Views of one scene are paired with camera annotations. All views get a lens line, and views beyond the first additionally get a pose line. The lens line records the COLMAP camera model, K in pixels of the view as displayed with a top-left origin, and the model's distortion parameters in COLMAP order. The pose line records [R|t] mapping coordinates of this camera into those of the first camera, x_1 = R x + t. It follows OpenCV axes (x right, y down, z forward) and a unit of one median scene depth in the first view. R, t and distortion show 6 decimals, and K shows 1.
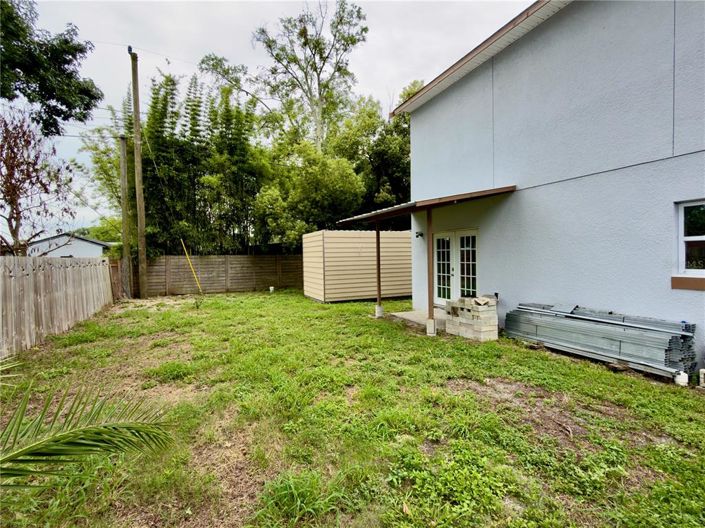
lens RADIAL K [[337.2, 0, 352.5], [0, 337.2, 264.0], [0, 0, 1]] dist [0.000574, 0.000244]
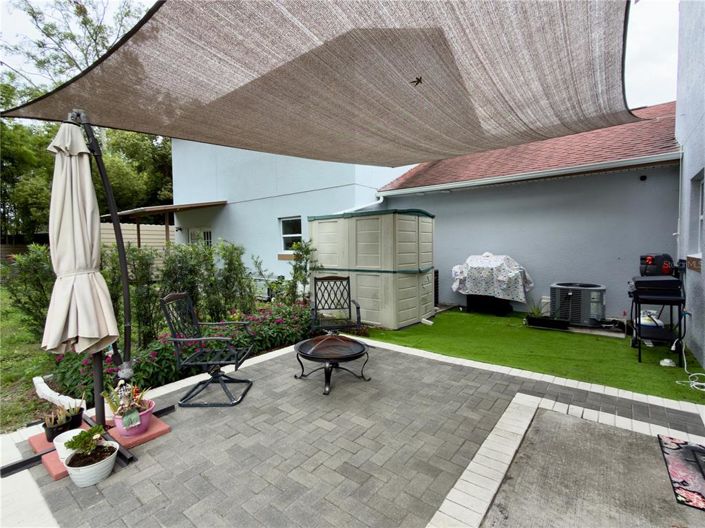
lens RADIAL K [[337.2, 0, 352.5], [0, 337.2, 264.0], [0, 0, 1]] dist [0.000574, 0.000244]
pose [[0.883879, -0.013116, 0.467532, 0.110855], [0.006398, 0.999852, 0.015954, 0.019914], [-0.467672, -0.011110, 0.883832, -0.301562]]
